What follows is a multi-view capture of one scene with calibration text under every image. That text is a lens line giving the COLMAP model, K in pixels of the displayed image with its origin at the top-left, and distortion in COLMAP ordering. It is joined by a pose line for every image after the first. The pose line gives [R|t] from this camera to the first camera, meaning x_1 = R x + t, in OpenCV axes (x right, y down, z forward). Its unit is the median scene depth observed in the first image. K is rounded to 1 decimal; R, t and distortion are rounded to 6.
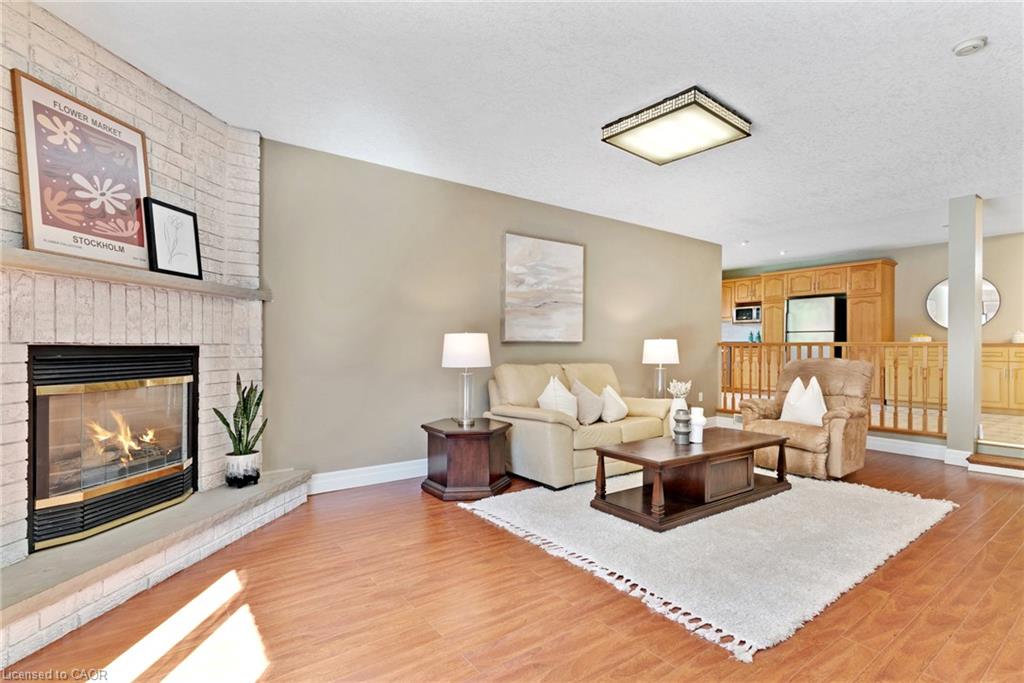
lens RADIAL K [[487.5, 0, 515.7], [0, 487.5, 345.3], [0, 0, 1]] dist [0.000736, -0.001463]
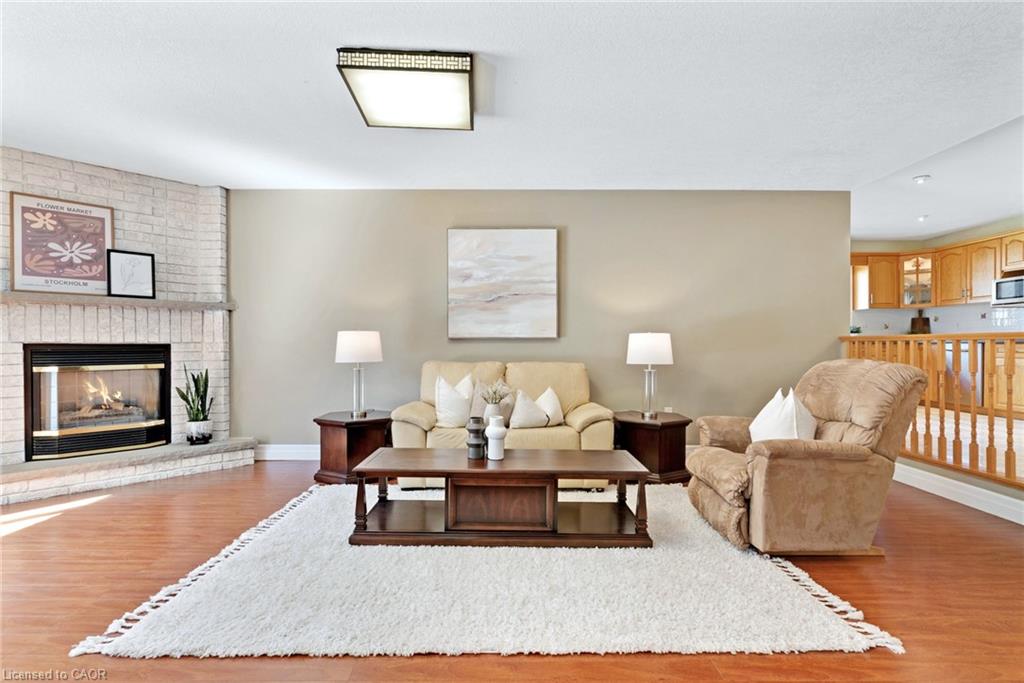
lens RADIAL K [[487.5, 0, 511.4], [0, 487.5, 346.0], [0, 0, 1]] dist [0.000736, -0.001463]
pose [[0.810768, -0.001380, -0.585367, 0.993144], [0.005541, 0.999971, 0.005317, 0.005725], [0.585342, -0.007555, 0.810751, 0.398391]]
